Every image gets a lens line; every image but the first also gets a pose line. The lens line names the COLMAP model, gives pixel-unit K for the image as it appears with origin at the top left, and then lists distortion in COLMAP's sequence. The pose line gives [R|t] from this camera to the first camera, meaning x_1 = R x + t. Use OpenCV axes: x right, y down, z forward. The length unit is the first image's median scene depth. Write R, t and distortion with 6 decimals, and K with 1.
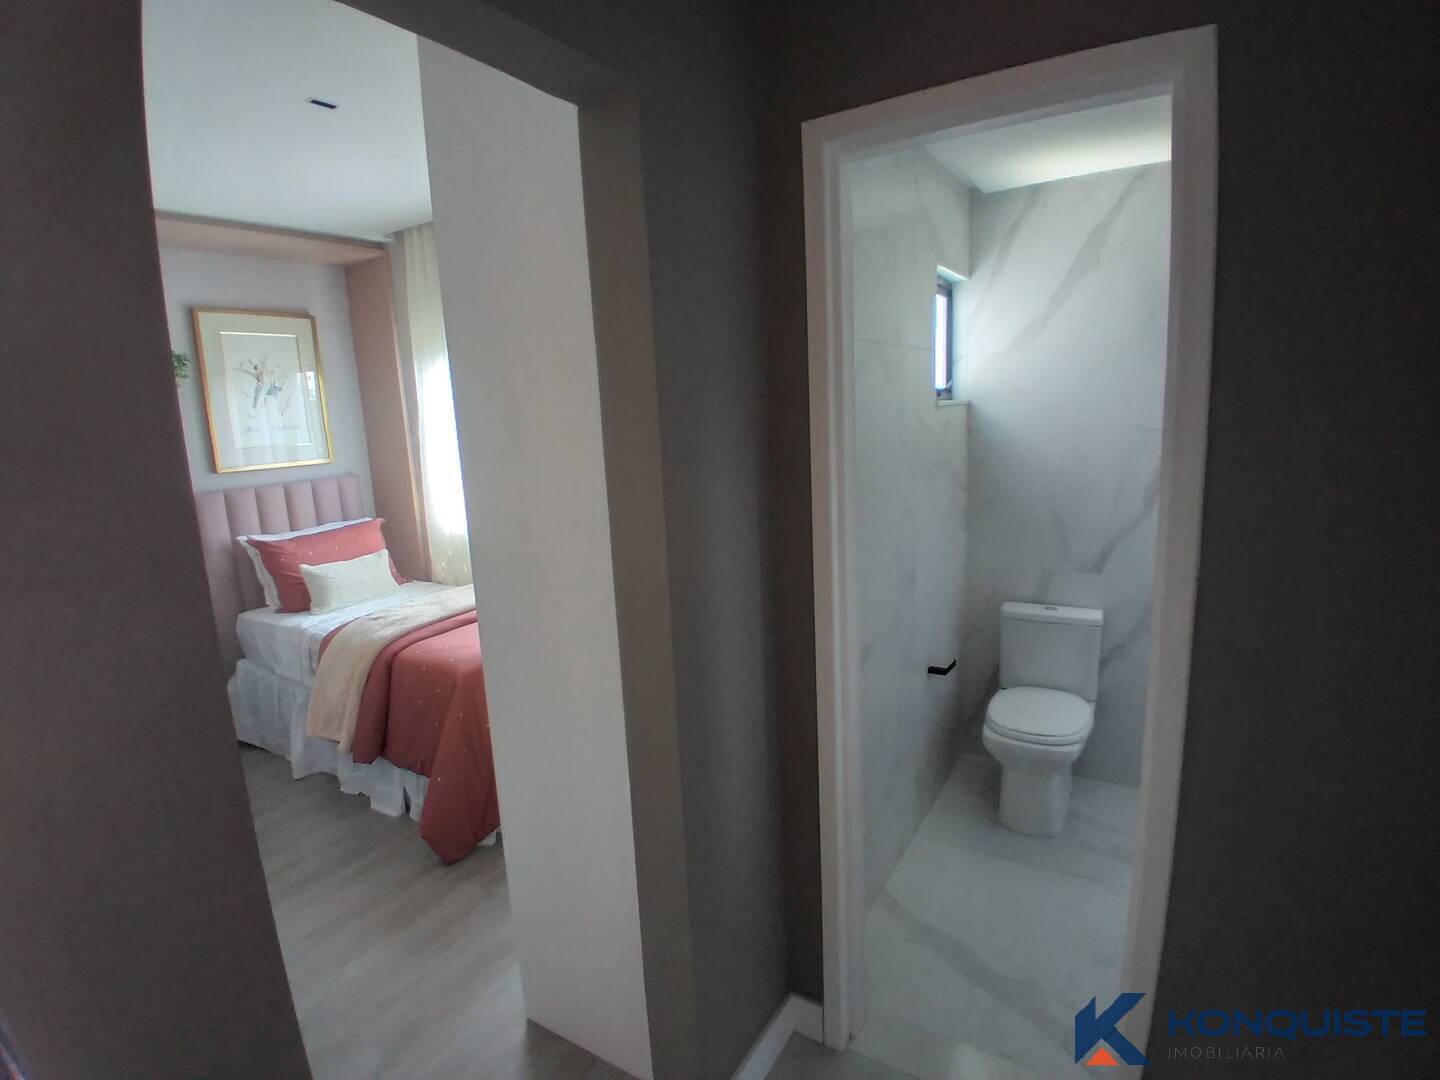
lens RADIAL K [[722.5, 0, 710.7], [0, 722.5, 534.1], [0, 0, 1]] dist [0.012590, -0.052188]
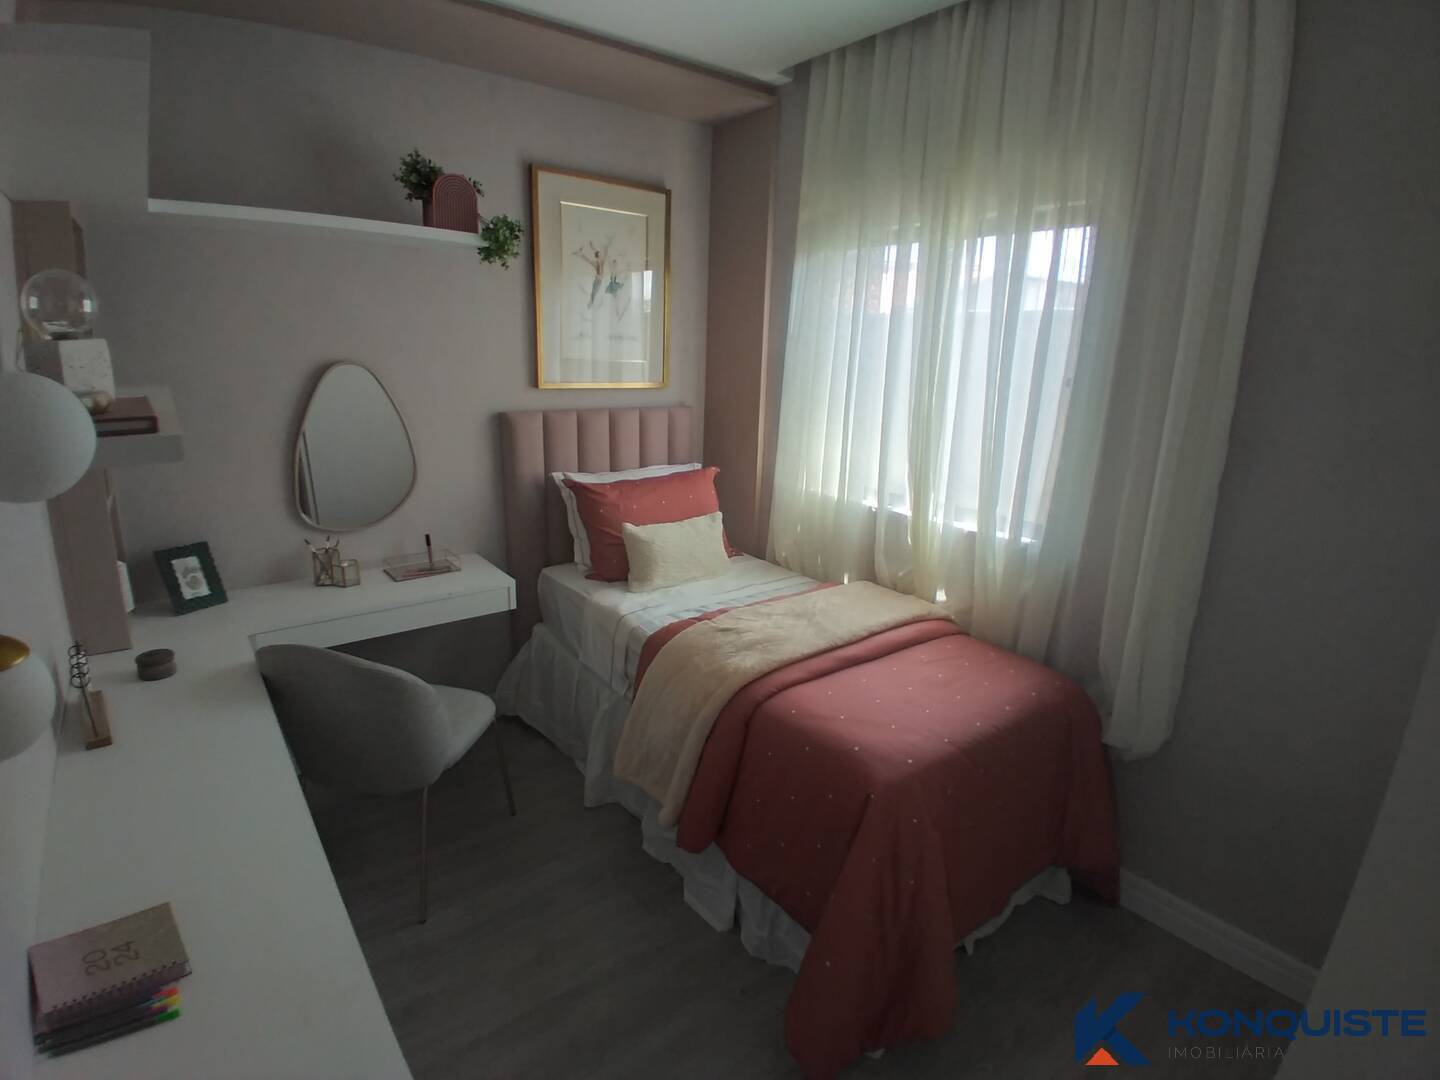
lens RADIAL K [[722.5, 0, 710.7], [0, 722.5, 534.1], [0, 0, 1]] dist [0.012590, -0.052188]
pose [[0.935464, 0.160994, -0.314623, -0.233591], [-0.134893, 0.985472, 0.103195, -0.034640], [0.326666, -0.054095, 0.943591, 0.303053]]
